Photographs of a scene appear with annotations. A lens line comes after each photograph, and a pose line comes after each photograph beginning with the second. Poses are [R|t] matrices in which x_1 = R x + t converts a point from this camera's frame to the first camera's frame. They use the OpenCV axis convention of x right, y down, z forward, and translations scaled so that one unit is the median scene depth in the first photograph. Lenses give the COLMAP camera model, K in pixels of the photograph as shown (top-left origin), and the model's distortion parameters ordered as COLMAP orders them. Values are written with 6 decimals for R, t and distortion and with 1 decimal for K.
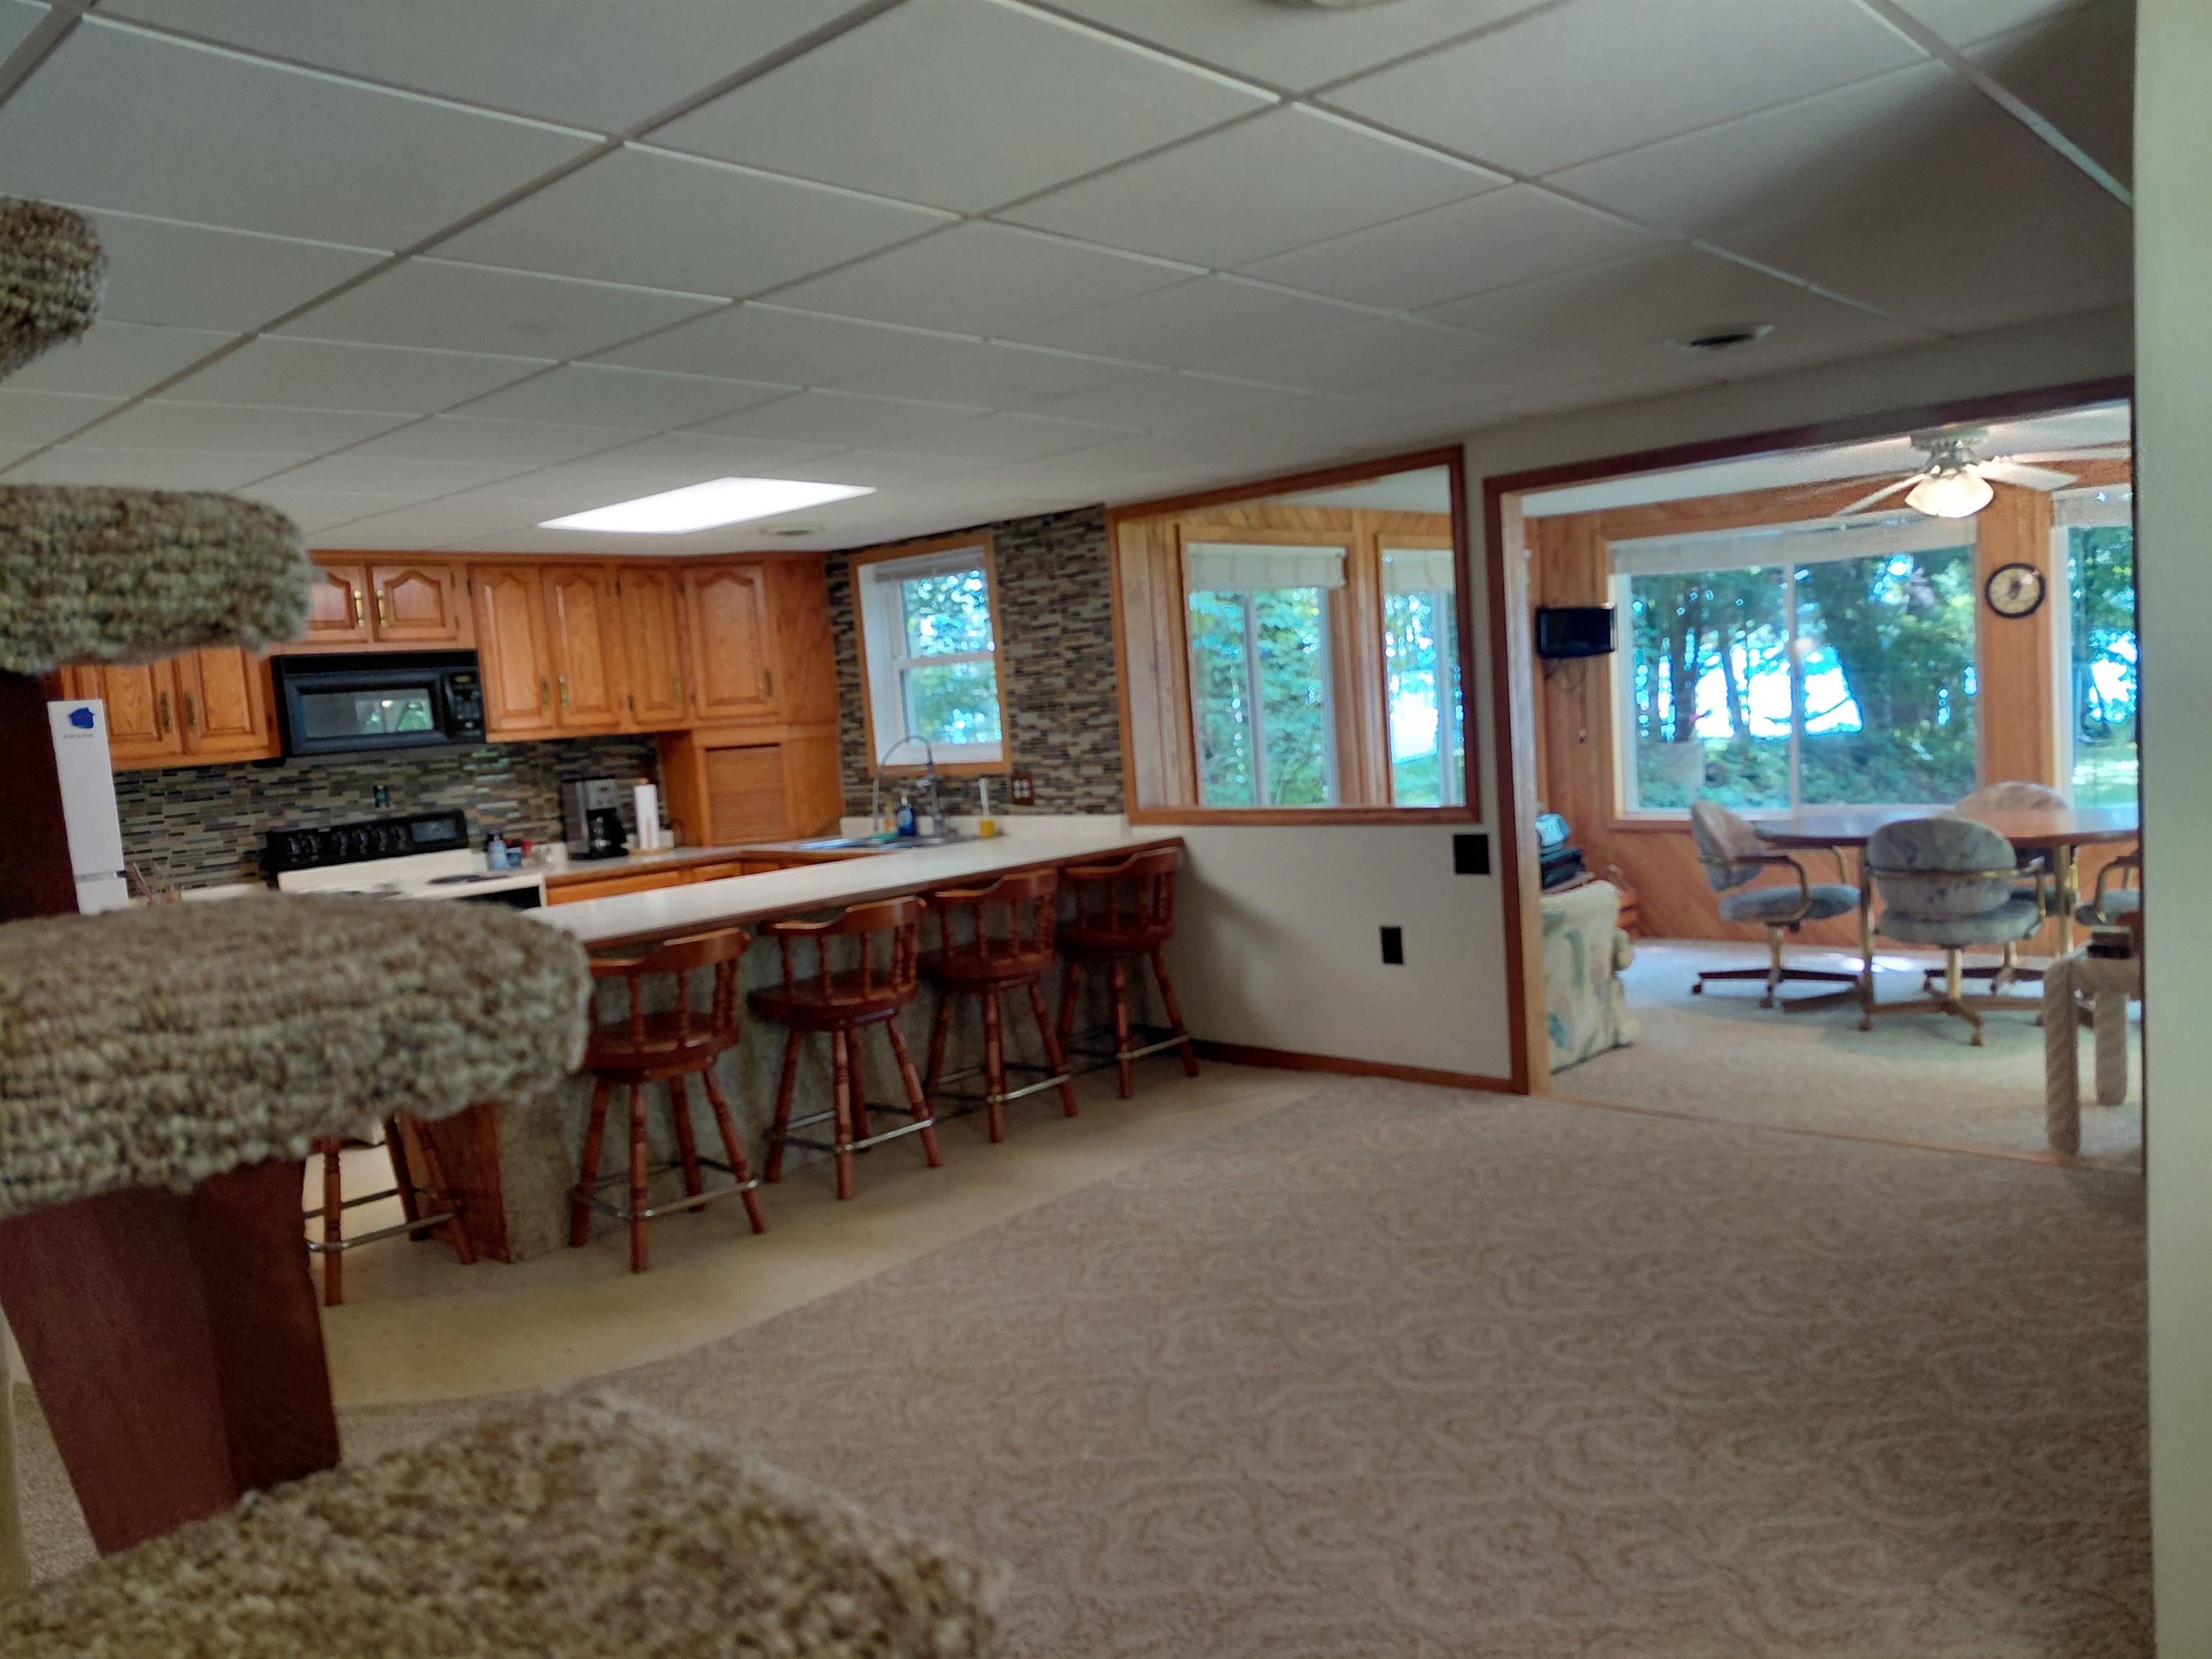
lens RADIAL K [[1631.4, 0, 1127.8], [0, 1631.4, 861.8], [0, 0, 1]] dist [0.078070, -0.103325]
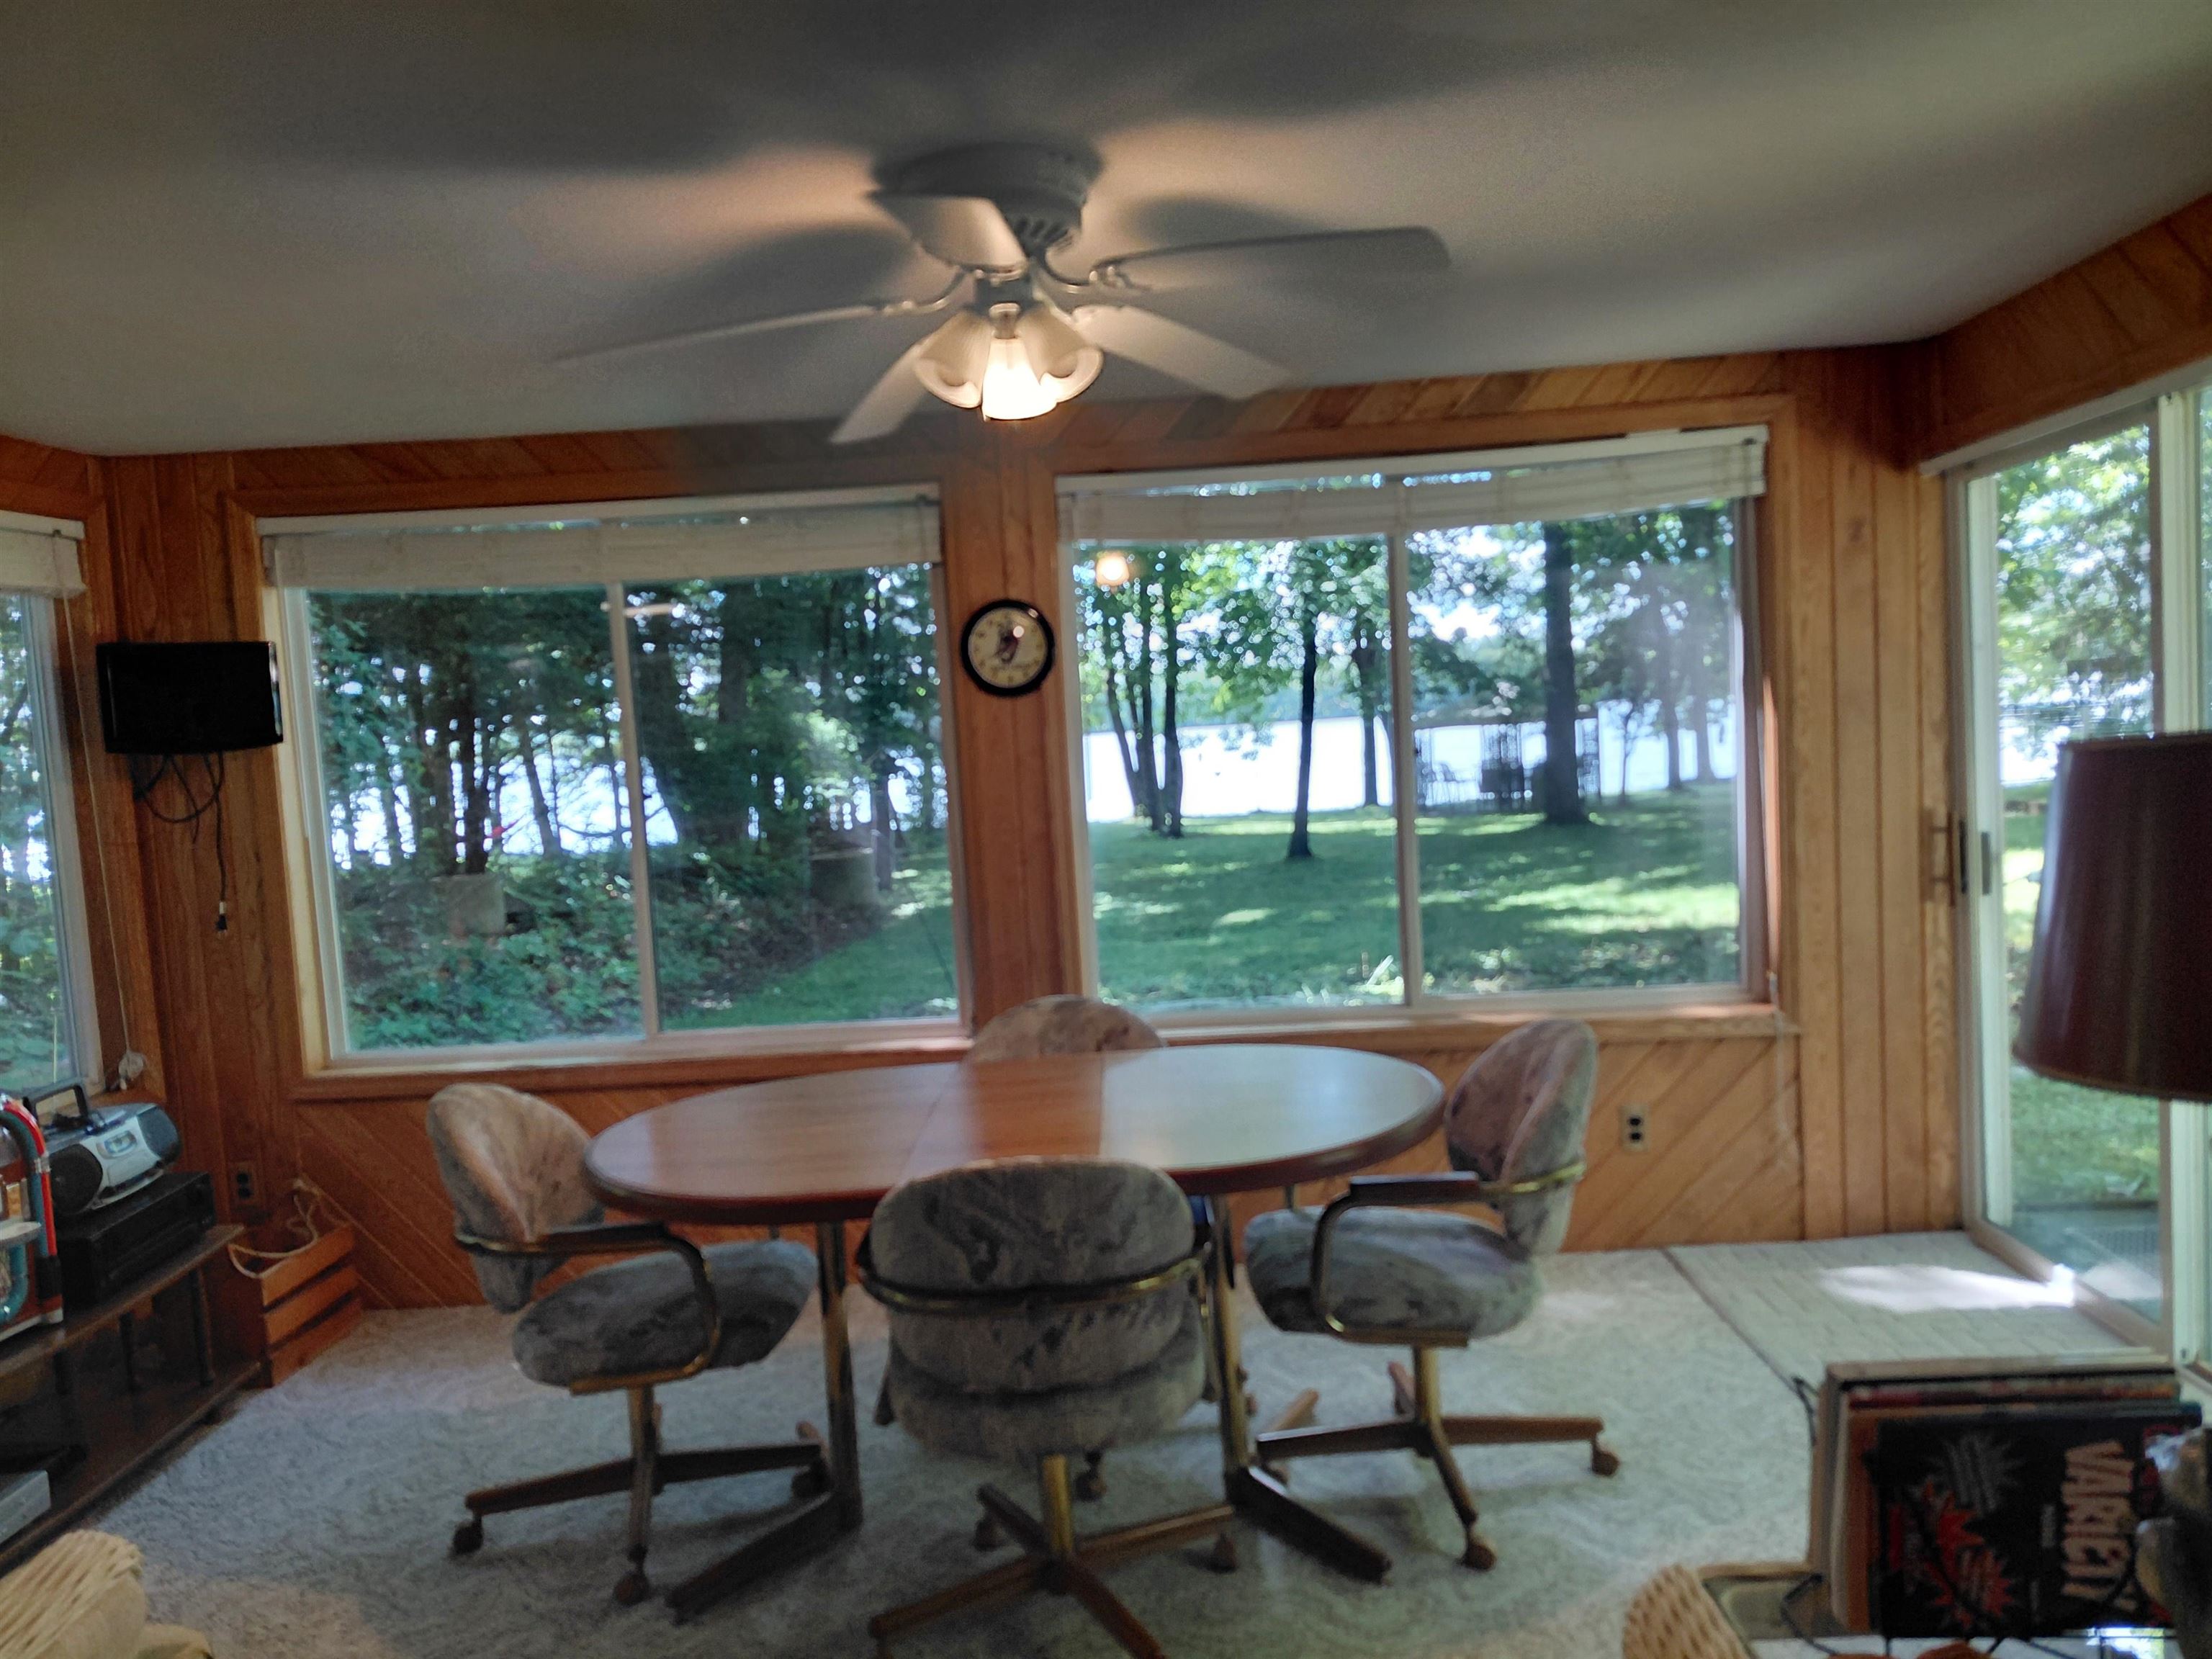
lens RADIAL K [[1631.4, 0, 1111.5], [0, 1631.4, 833.8], [0, 0, 1]] dist [0.078070, -0.103325]
pose [[0.774855, -0.014615, 0.631970, 0.221095], [0.067290, 0.995959, -0.059471, -0.068444], [-0.628547, 0.088607, 0.772708, 0.585631]]
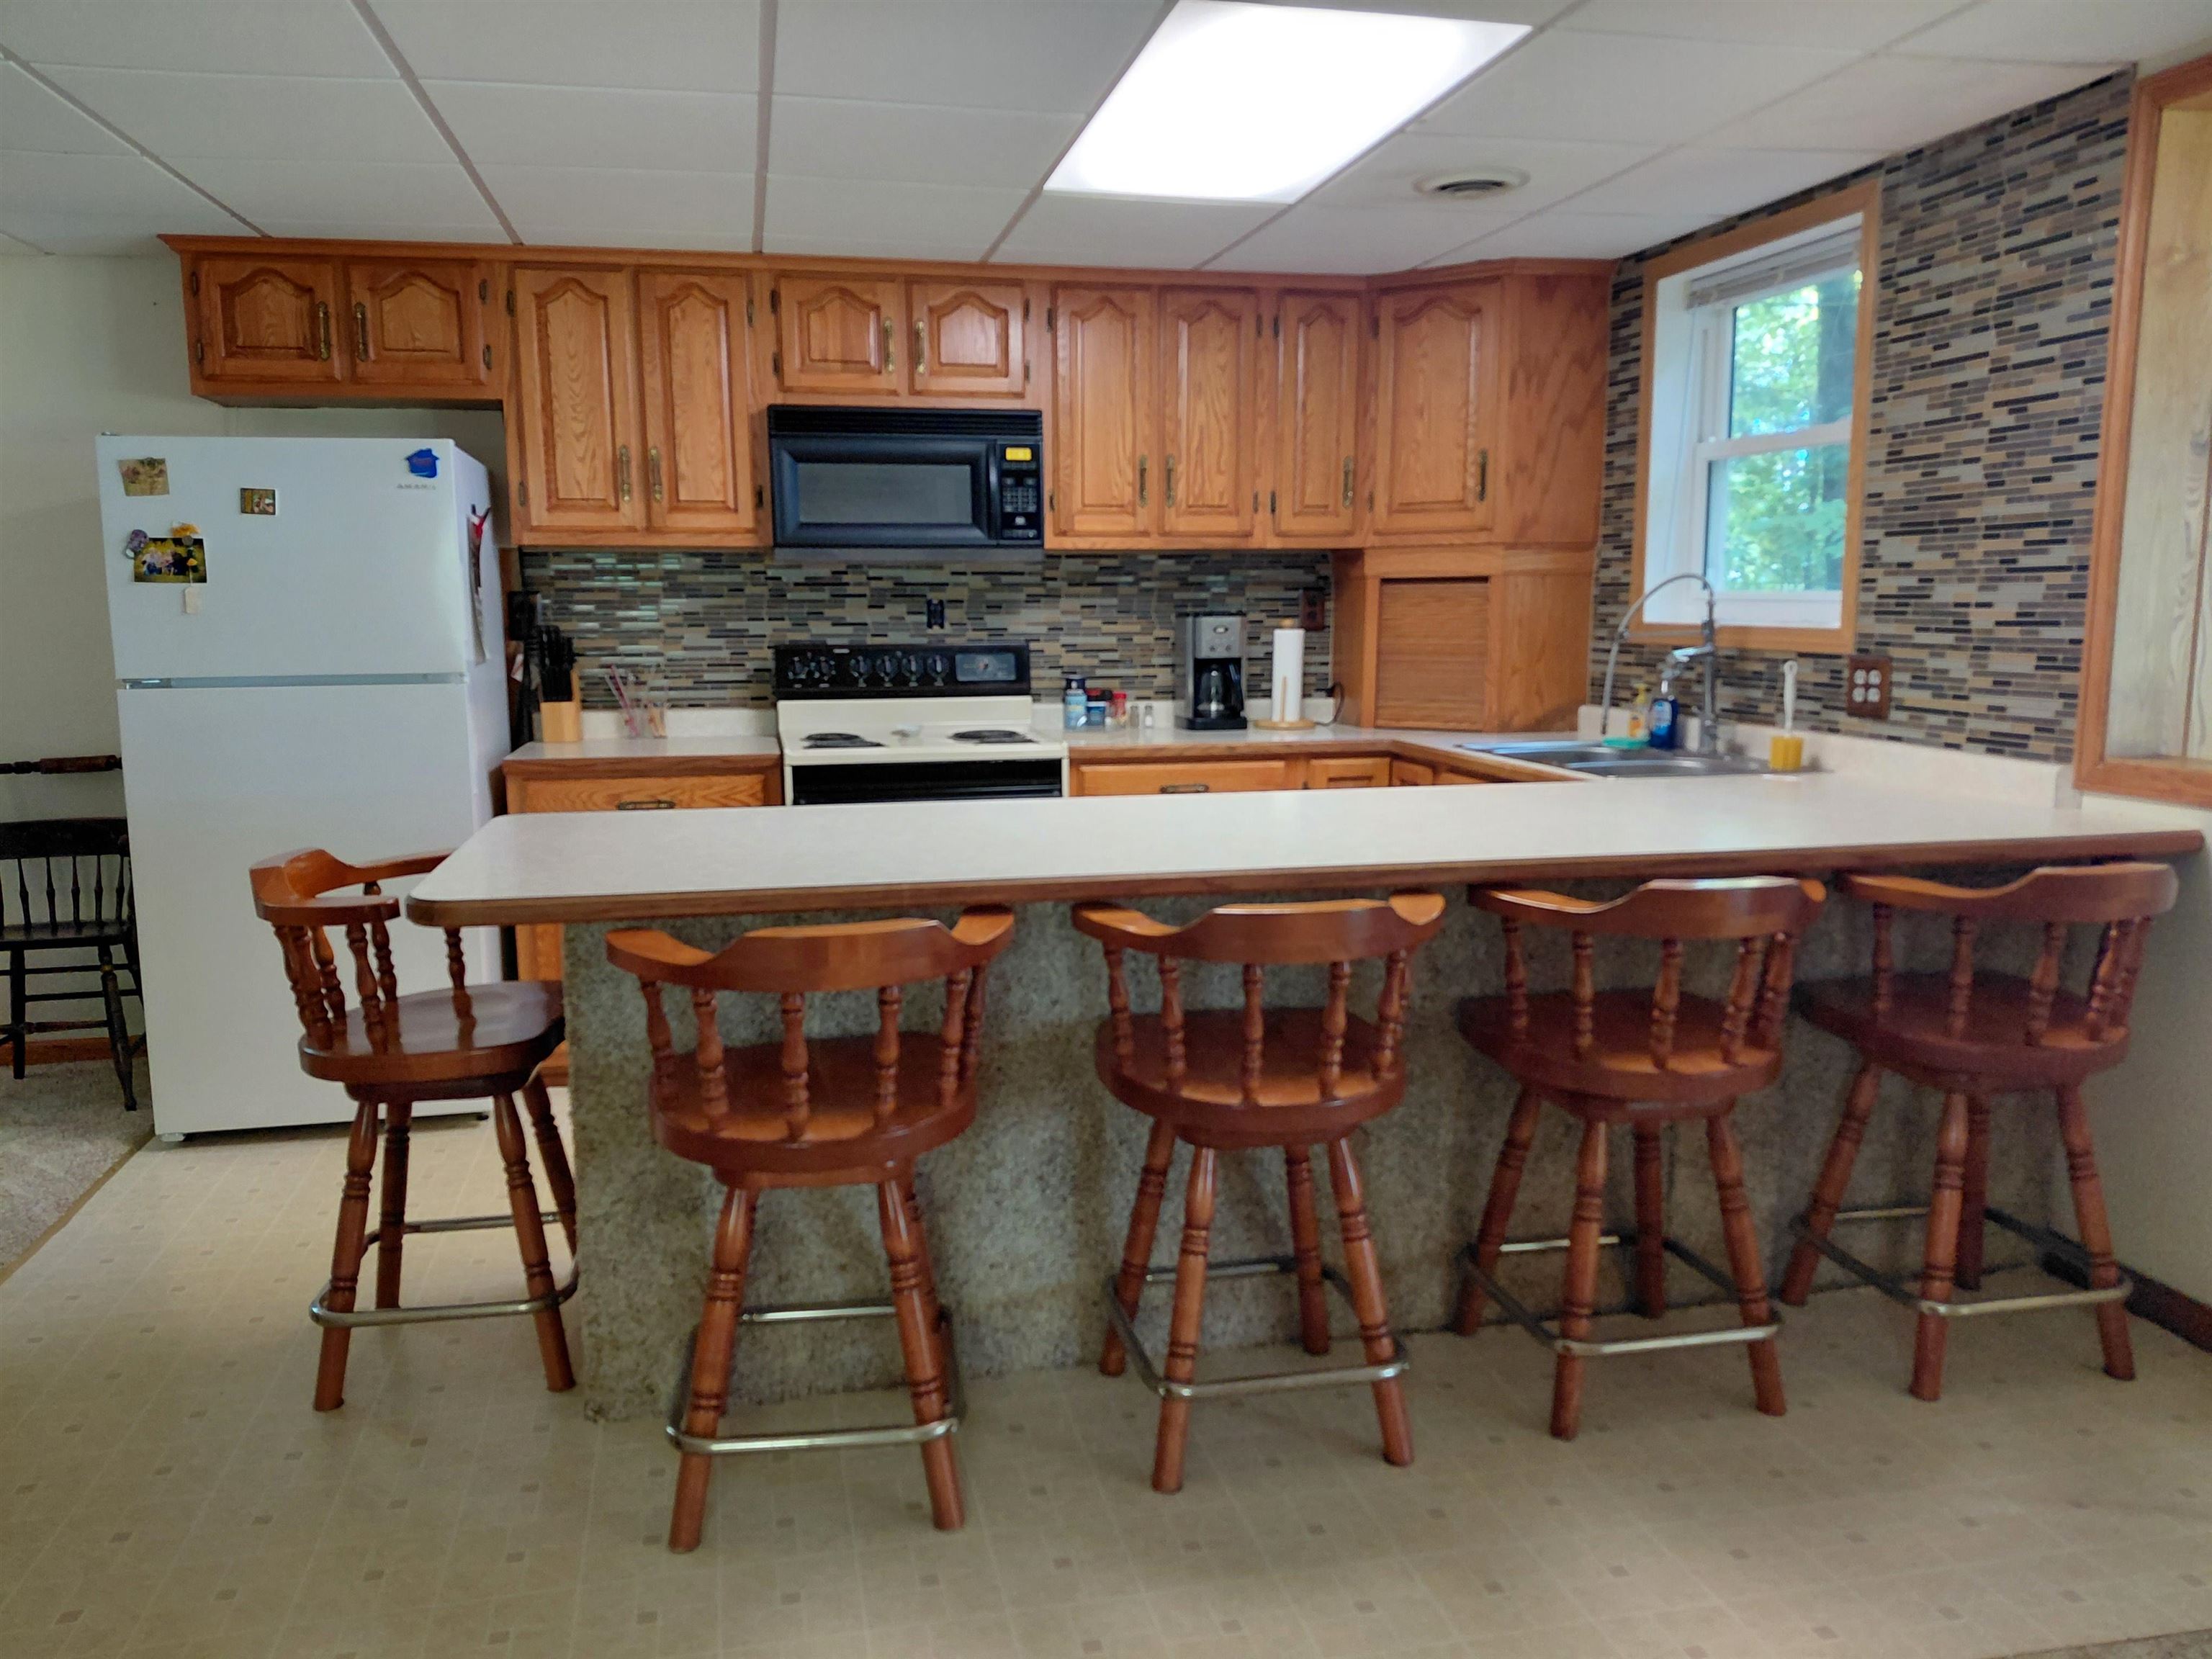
lens RADIAL K [[1631.4, 0, 1093.9], [0, 1631.4, 841.5], [0, 0, 1]] dist [0.078070, -0.103325]
pose [[0.807814, 0.154442, -0.568844, 0.043088], [-0.112132, 0.987705, 0.108924, -0.025737], [0.578673, -0.024205, 0.815200, 0.429105]]
